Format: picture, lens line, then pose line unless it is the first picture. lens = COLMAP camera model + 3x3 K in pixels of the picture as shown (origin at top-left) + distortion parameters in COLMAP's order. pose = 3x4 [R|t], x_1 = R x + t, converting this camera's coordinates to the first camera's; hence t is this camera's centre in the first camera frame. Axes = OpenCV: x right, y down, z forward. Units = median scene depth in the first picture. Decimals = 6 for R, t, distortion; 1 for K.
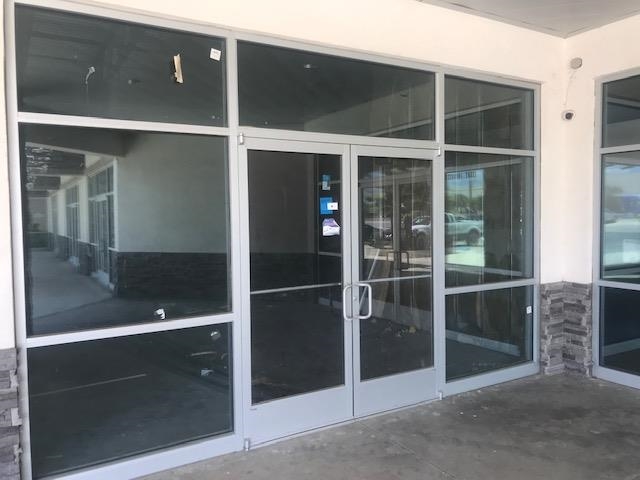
lens RADIAL K [[523.3, 0, 320.4], [0, 523.3, 233.9], [0, 0, 1]] dist [0.028484, -0.041243]
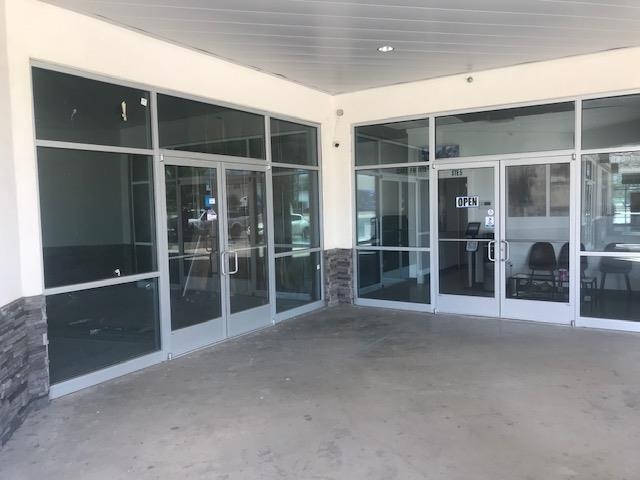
lens RADIAL K [[523.3, 0, 322.6], [0, 523.3, 238.7], [0, 0, 1]] dist [0.028484, -0.041243]
pose [[0.889222, -0.035887, 0.456065, -0.375154], [0.029716, 0.999344, 0.020699, 0.032654], [-0.456509, -0.004854, 0.889705, -0.497512]]
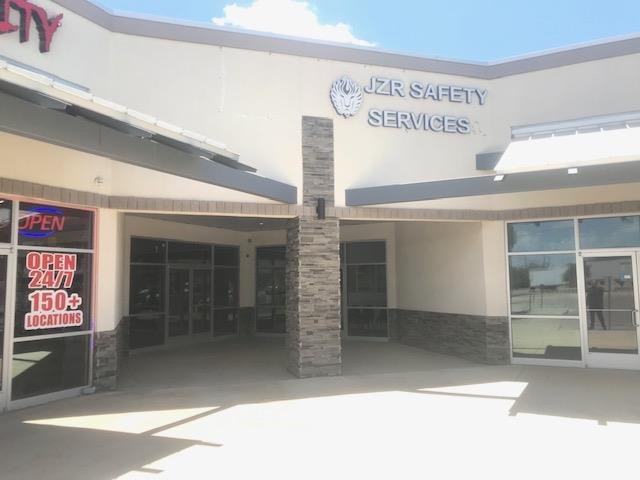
lens RADIAL K [[523.3, 0, 320.3], [0, 523.3, 238.1], [0, 0, 1]] dist [0.028484, -0.041243]
pose [[0.845790, 0.050832, 0.531089, -1.082896], [0.019786, 0.991777, -0.126436, 0.105479], [-0.533149, 0.117446, 0.837830, -2.442674]]
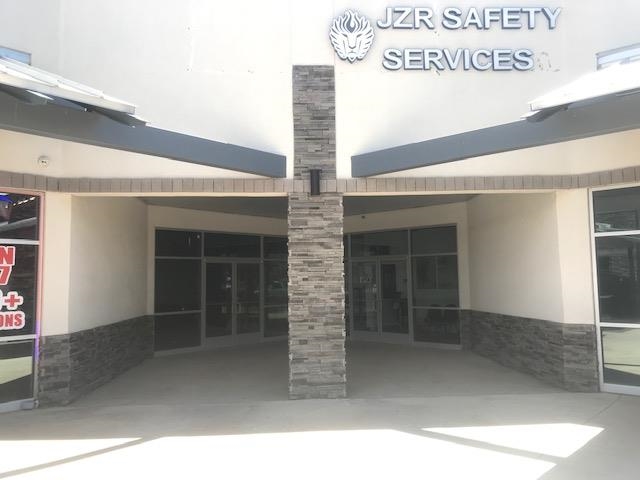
lens RADIAL K [[523.3, 0, 323.9], [0, 523.3, 238.3], [0, 0, 1]] dist [0.028484, -0.041243]
pose [[0.955074, 0.023134, 0.295465, -0.366792], [0.013017, 0.992712, -0.119803, 0.090566], [-0.296083, 0.118267, 0.947812, -2.210535]]
